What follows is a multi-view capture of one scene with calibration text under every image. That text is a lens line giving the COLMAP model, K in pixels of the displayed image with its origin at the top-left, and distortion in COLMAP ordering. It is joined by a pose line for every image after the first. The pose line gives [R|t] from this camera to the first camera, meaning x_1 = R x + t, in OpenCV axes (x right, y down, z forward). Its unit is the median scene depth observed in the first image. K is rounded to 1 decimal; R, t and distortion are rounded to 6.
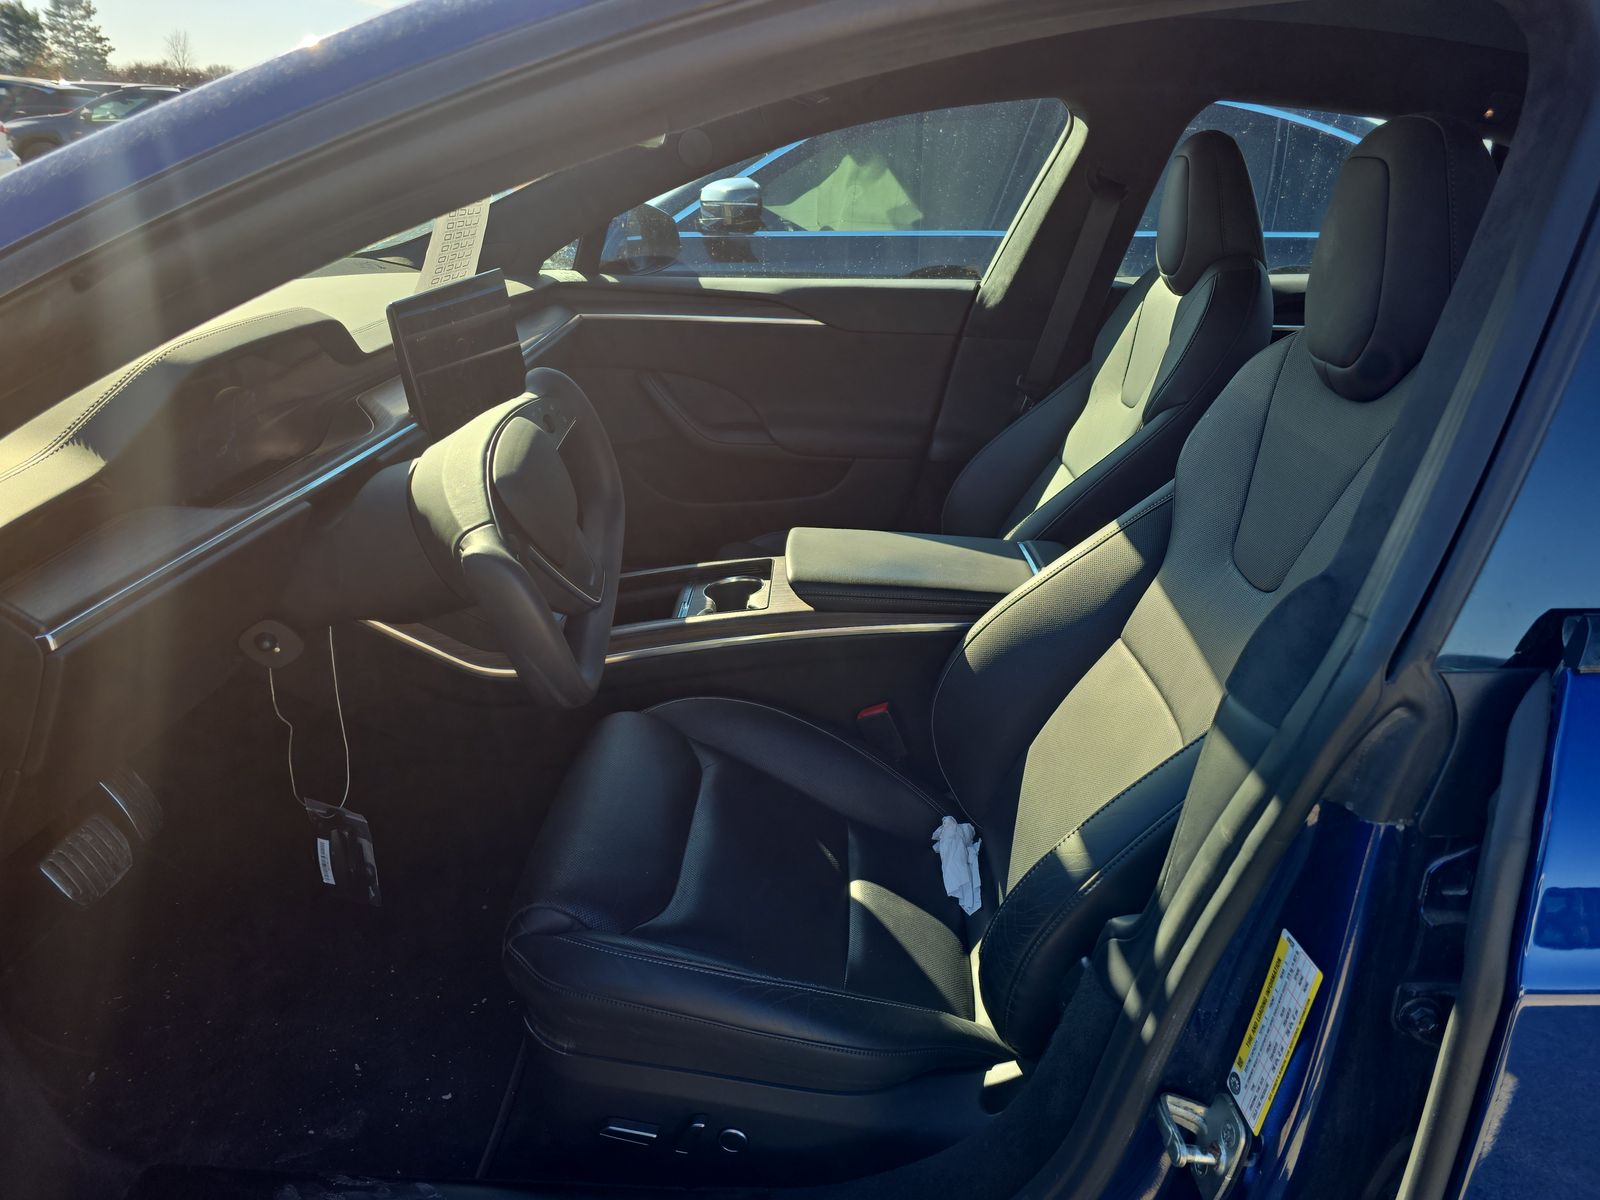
lens RADIAL K [[1034.4, 0, 808.0], [0, 1034.4, 607.0], [0, 0, 1]] dist [0.005596, -0.022742]
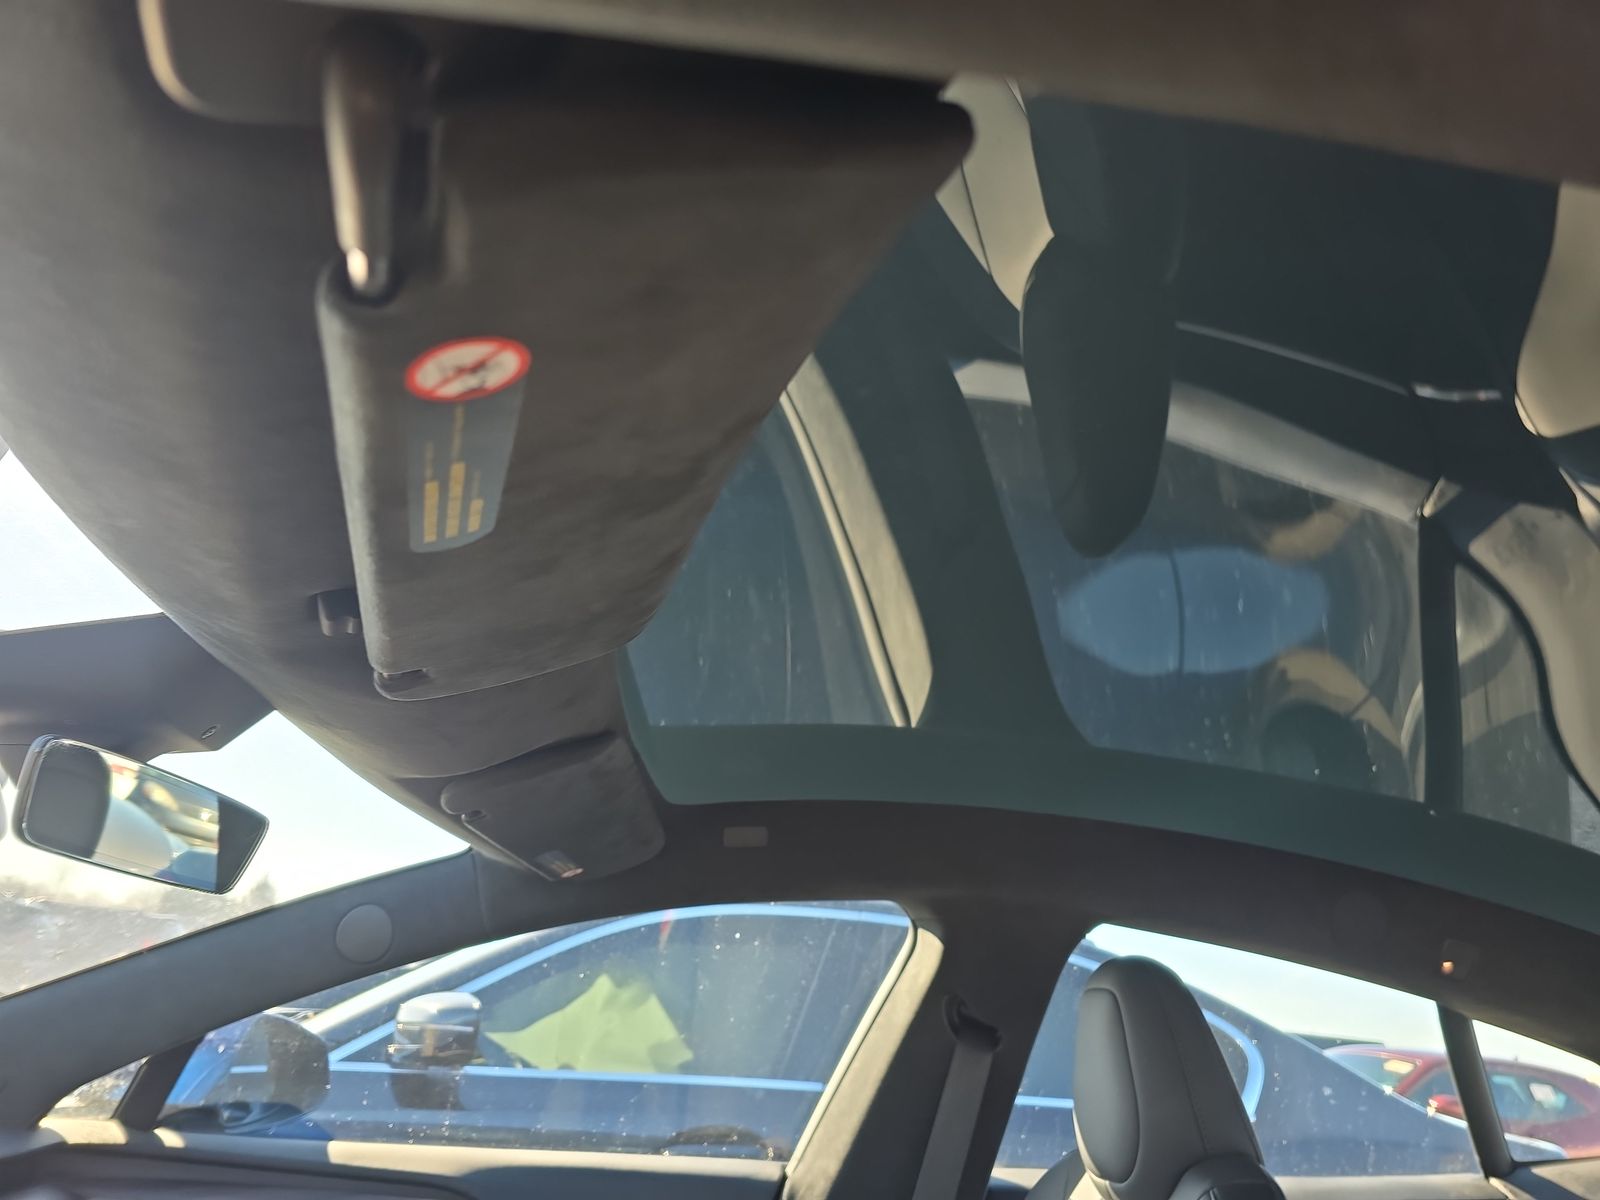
lens RADIAL K [[1034.4, 0, 808.0], [0, 1034.4, 607.0], [0, 0, 1]] dist [0.005596, -0.022742]
pose [[0.976211, 0.124546, 0.177483, 0.017461], [0.034113, 0.720144, -0.692985, -0.094620], [-0.214122, 0.682554, 0.698764, 0.247536]]
